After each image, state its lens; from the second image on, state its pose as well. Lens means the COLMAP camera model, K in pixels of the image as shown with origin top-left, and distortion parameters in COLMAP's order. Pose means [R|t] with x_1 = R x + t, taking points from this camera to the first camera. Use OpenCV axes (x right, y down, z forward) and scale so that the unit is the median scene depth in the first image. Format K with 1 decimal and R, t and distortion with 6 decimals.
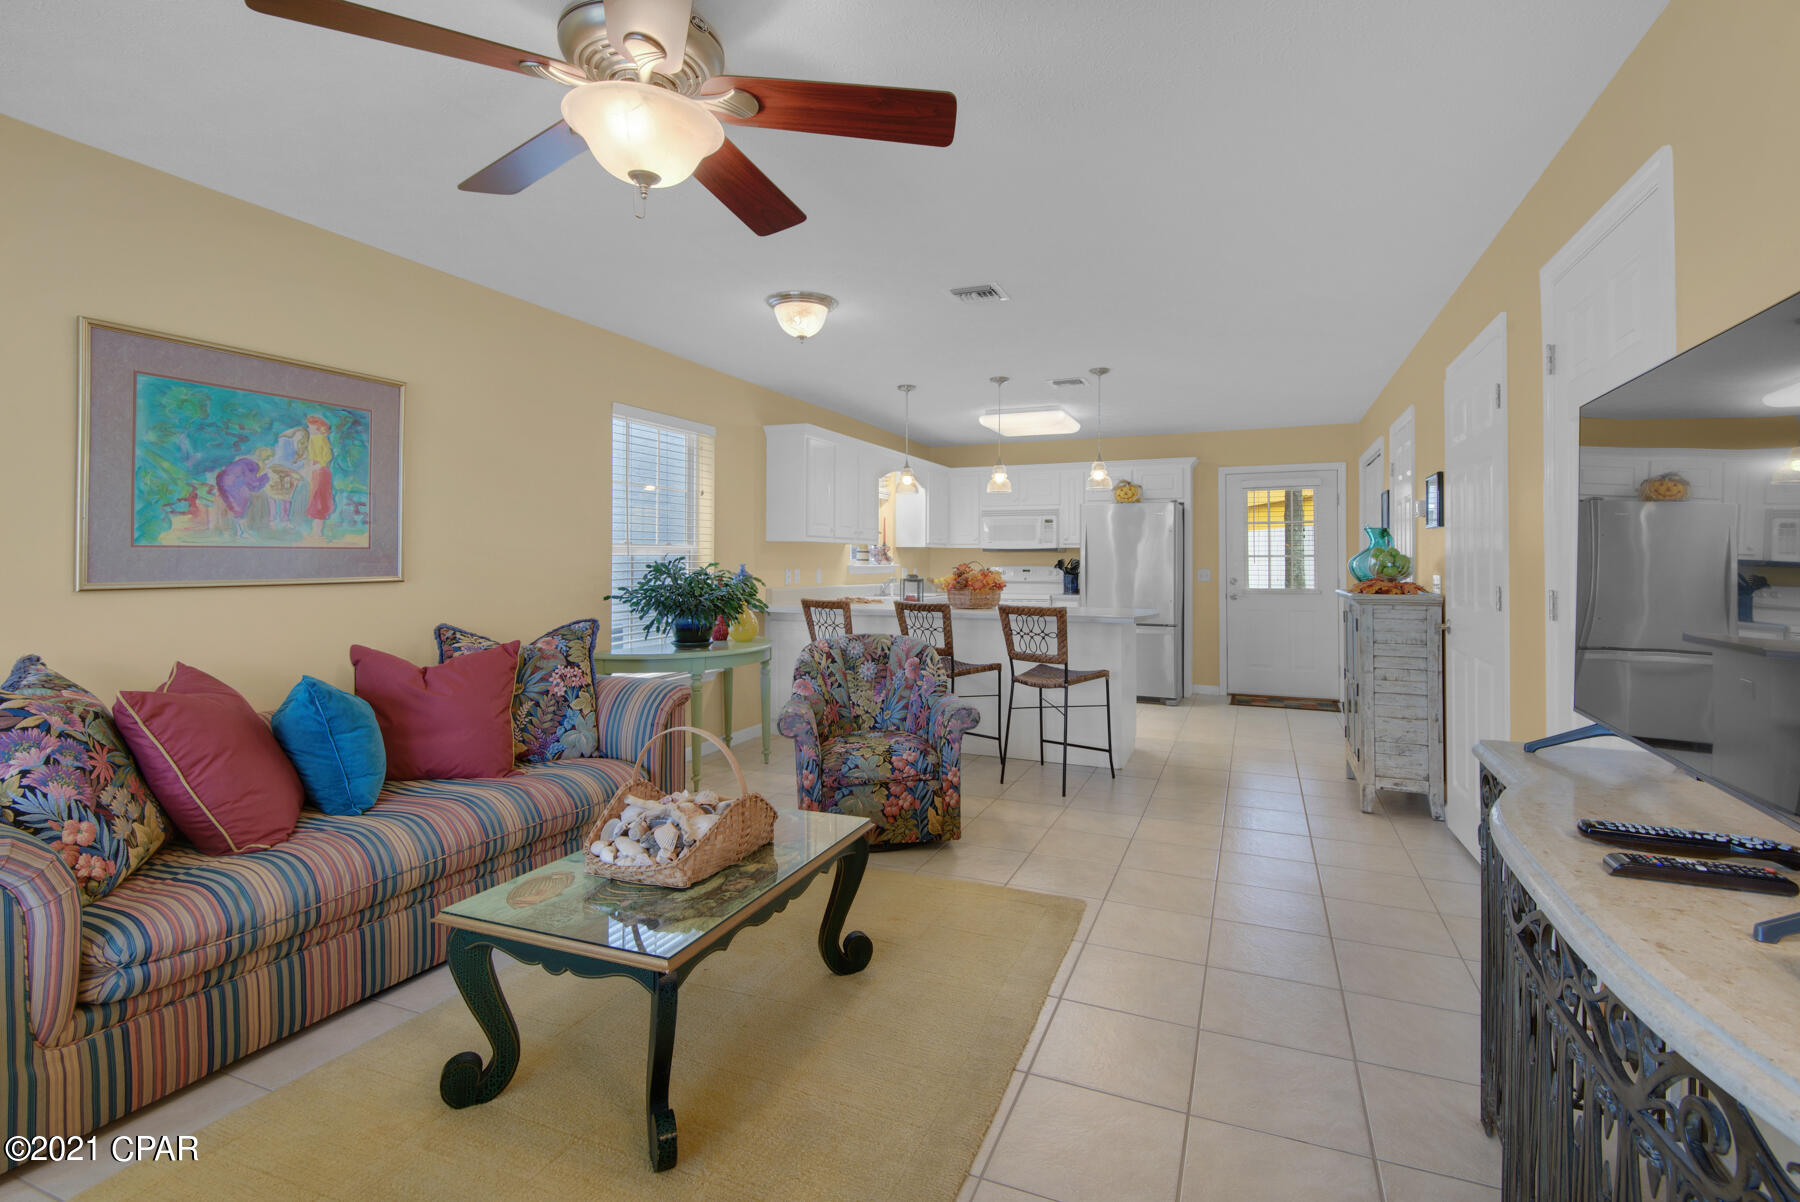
lens RADIAL K [[835.9, 0, 903.9], [0, 835.9, 555.1], [0, 0, 1]] dist [0.026451, 0.000115]
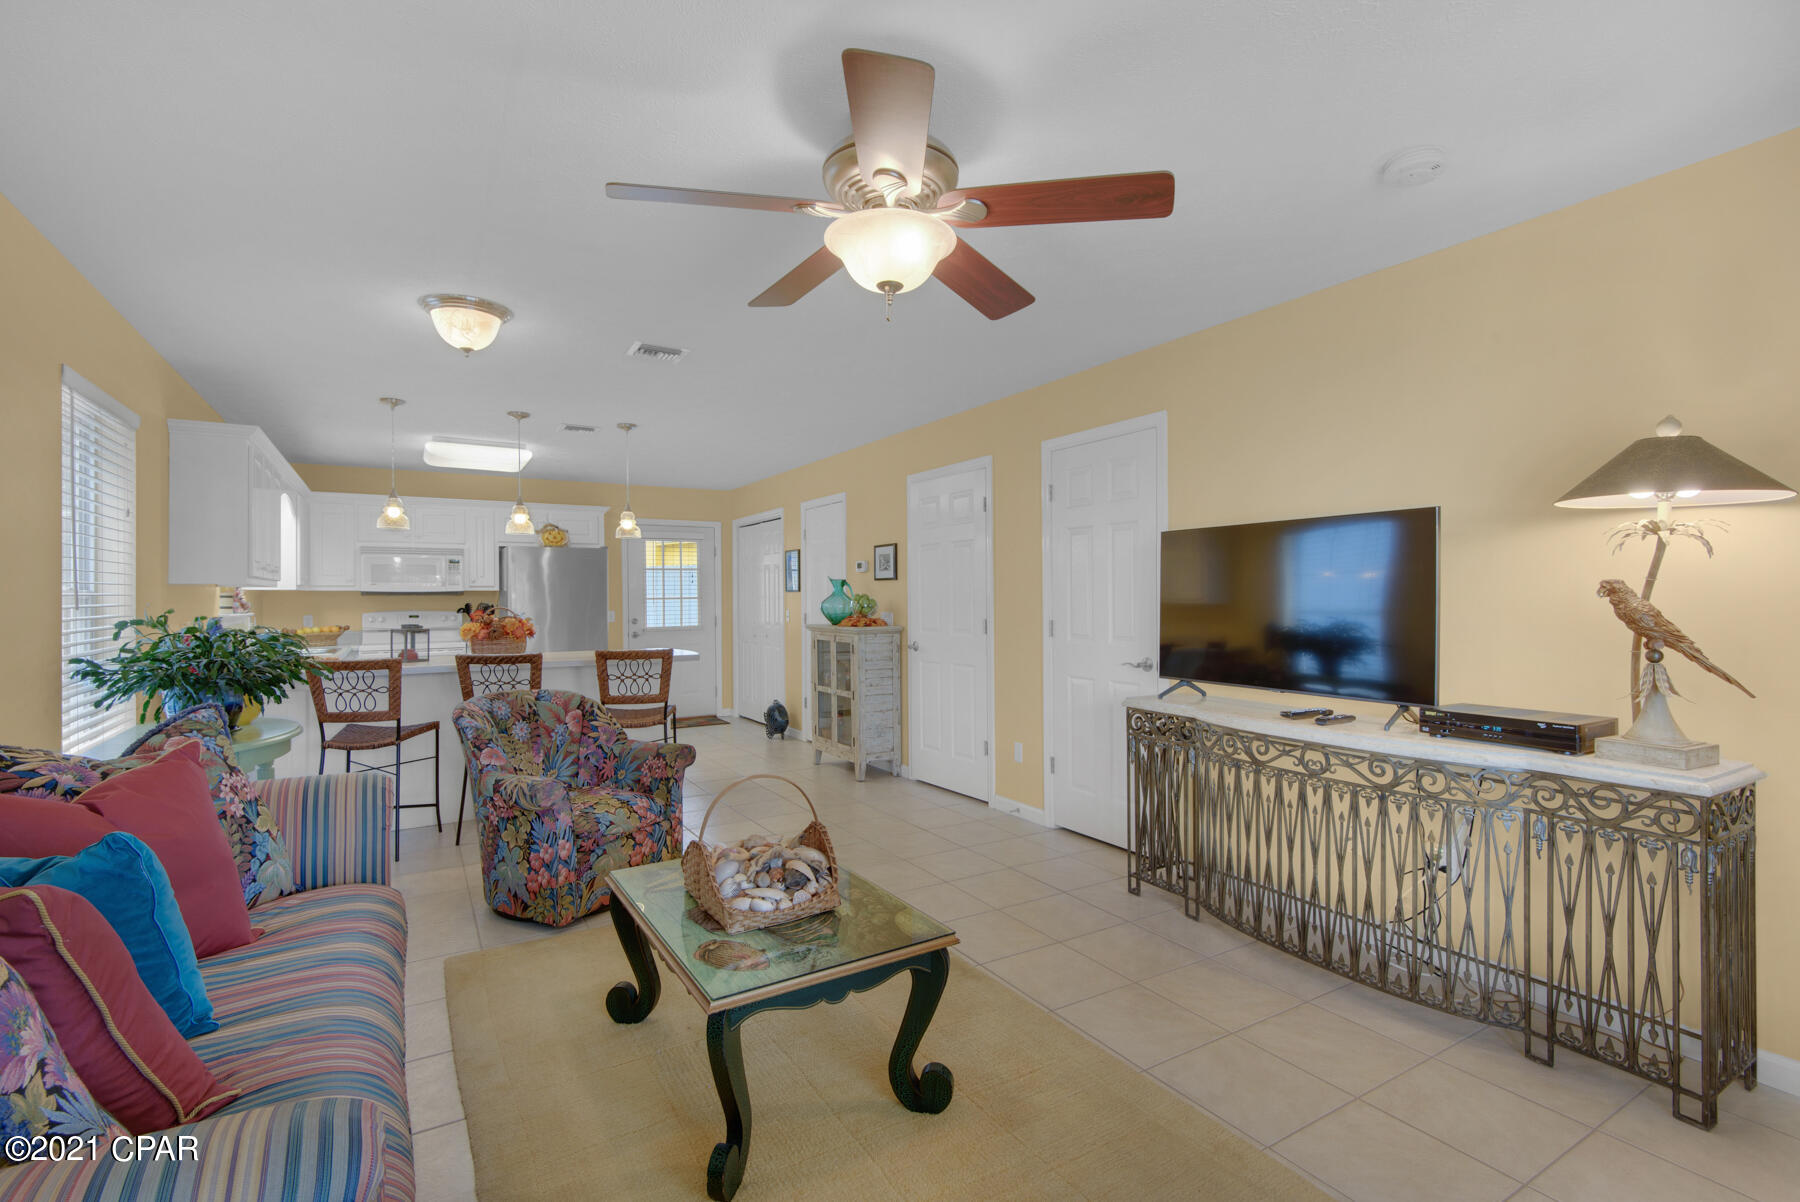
lens RADIAL K [[815.3, 0, 900.0], [0, 815.3, 601.0], [0, 0, 1]] dist [-0.000843, -0.016317]
pose [[0.585619, -0.010199, 0.810522, -0.436726], [0.002862, 0.999941, 0.010514, -0.009416], [-0.810581, -0.003837, 0.585613, 0.125046]]
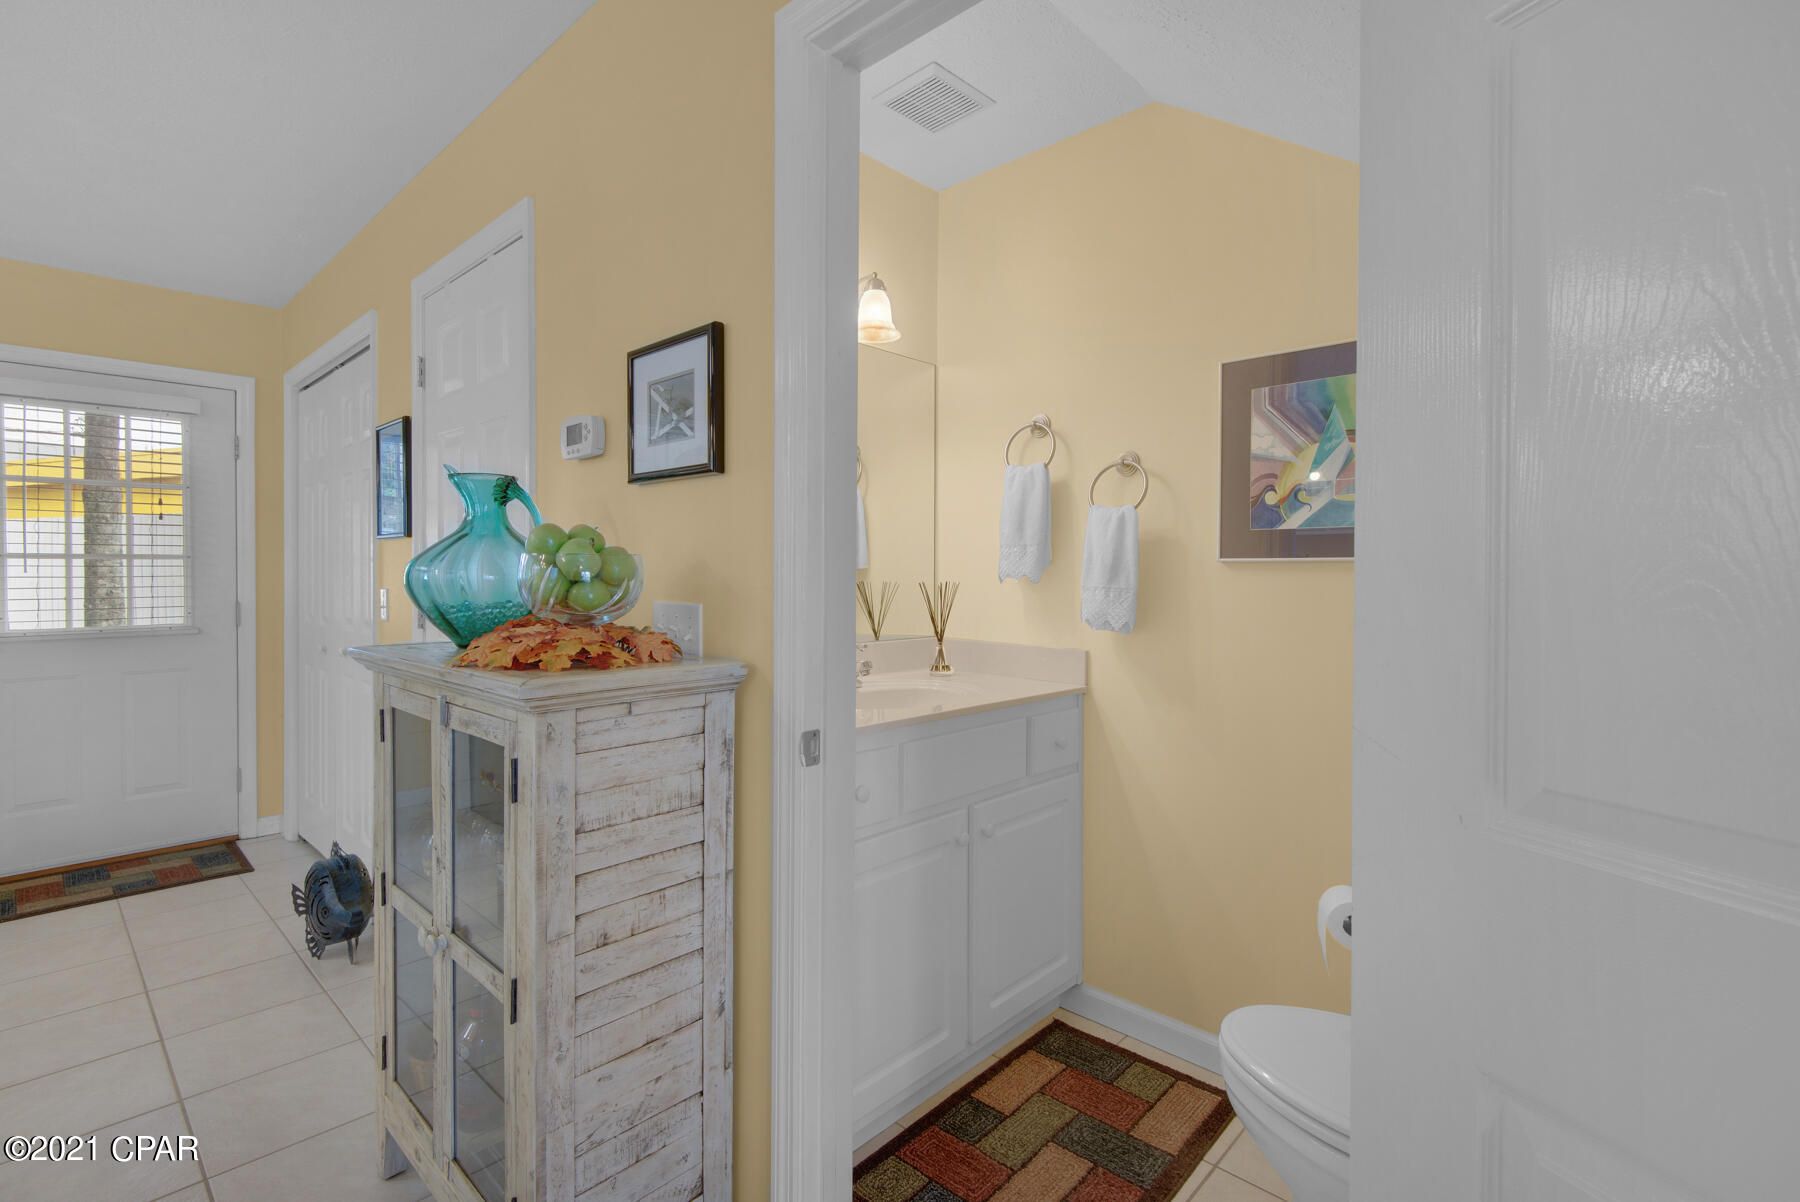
lens RADIAL K [[824.2, 0, 895.9], [0, 824.2, 584.0], [0, 0, 1]] dist [0.025882, -0.017256]
pose [[0.351821, -0.011821, 0.935993, 0.270170], [-0.008996, 0.999831, 0.016009, 0.007501], [-0.936024, -0.014052, 0.351656, 0.663404]]
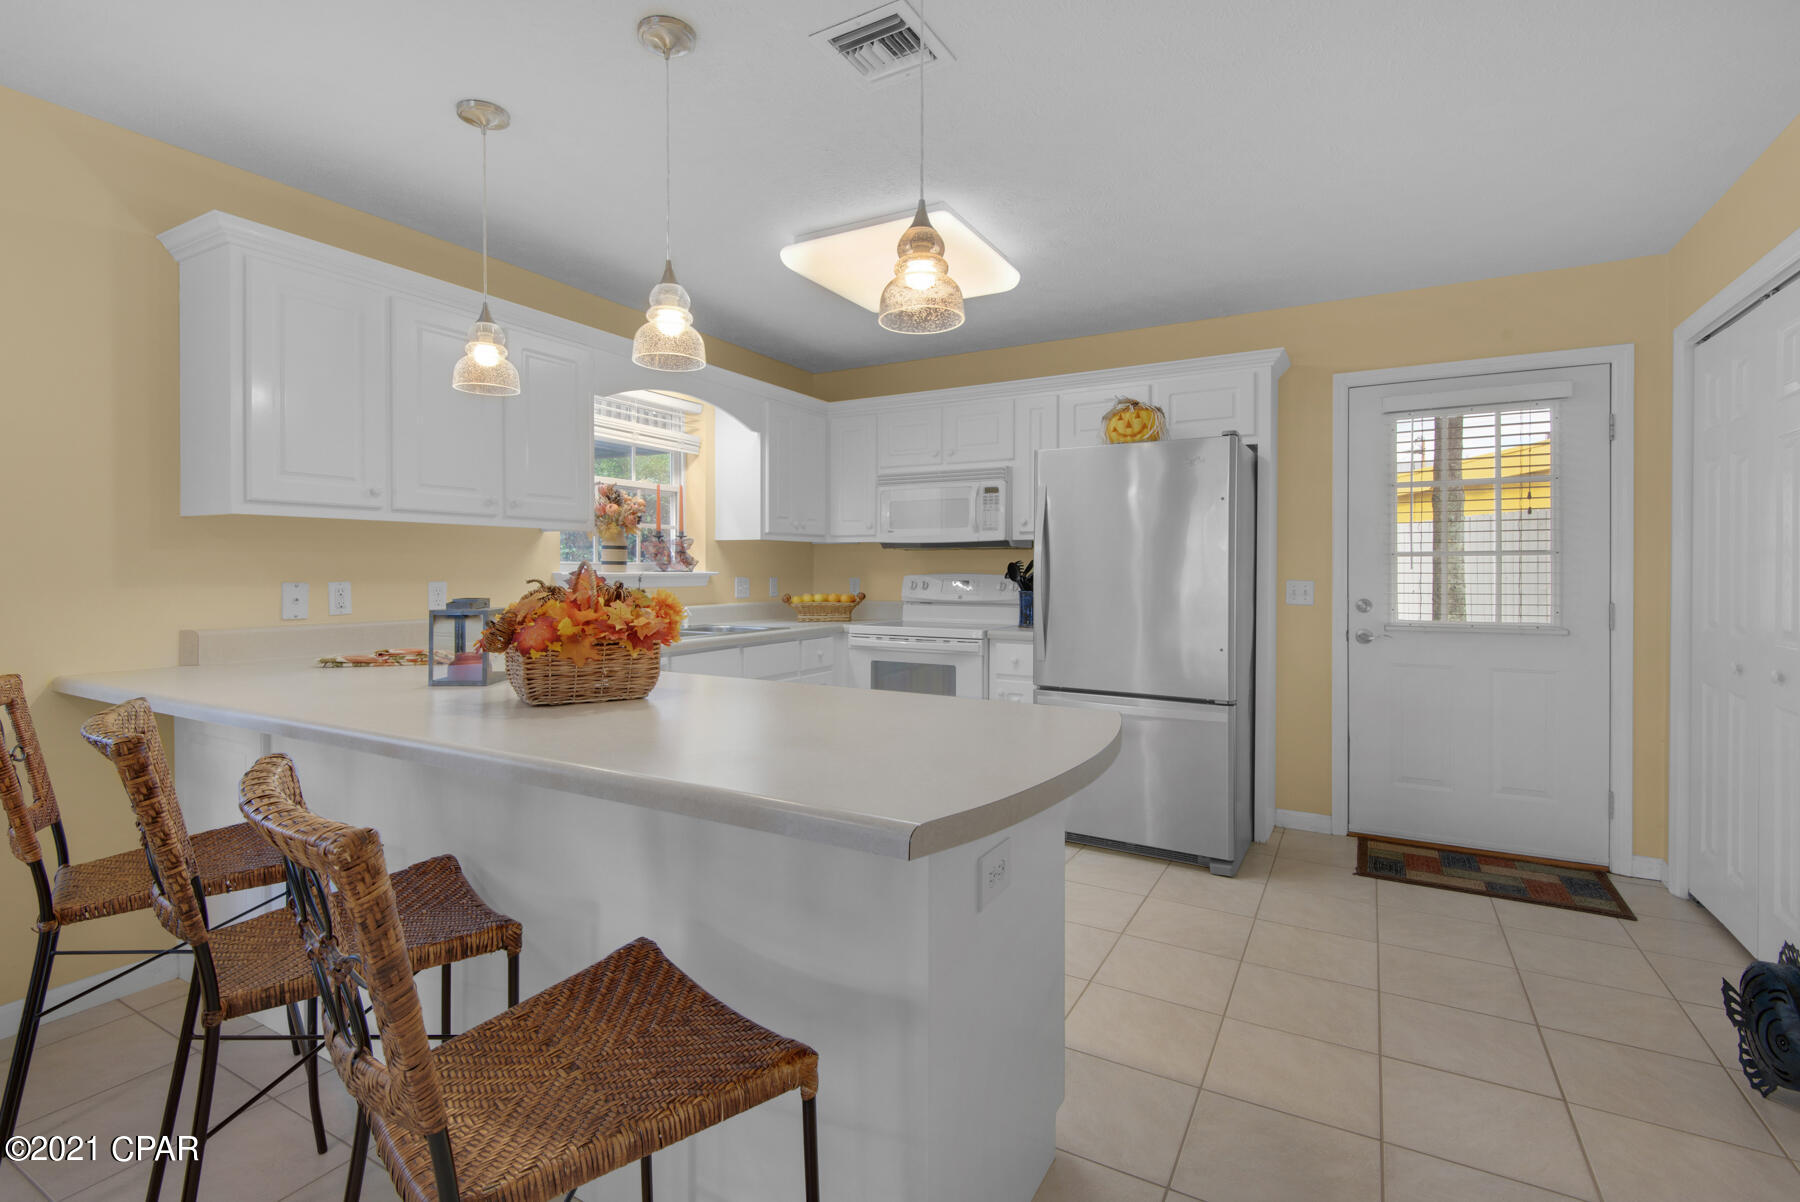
lens RADIAL K [[814.0, 0, 886.4], [0, 814.0, 568.9], [0, 0, 1]] dist [0.003186, 0.000128]
pose [[0.991052, -0.000459, -0.133478, 0.280433], [0.001636, 0.999961, 0.008711, 0.008056], [0.133469, -0.008851, 0.991013, 0.766180]]
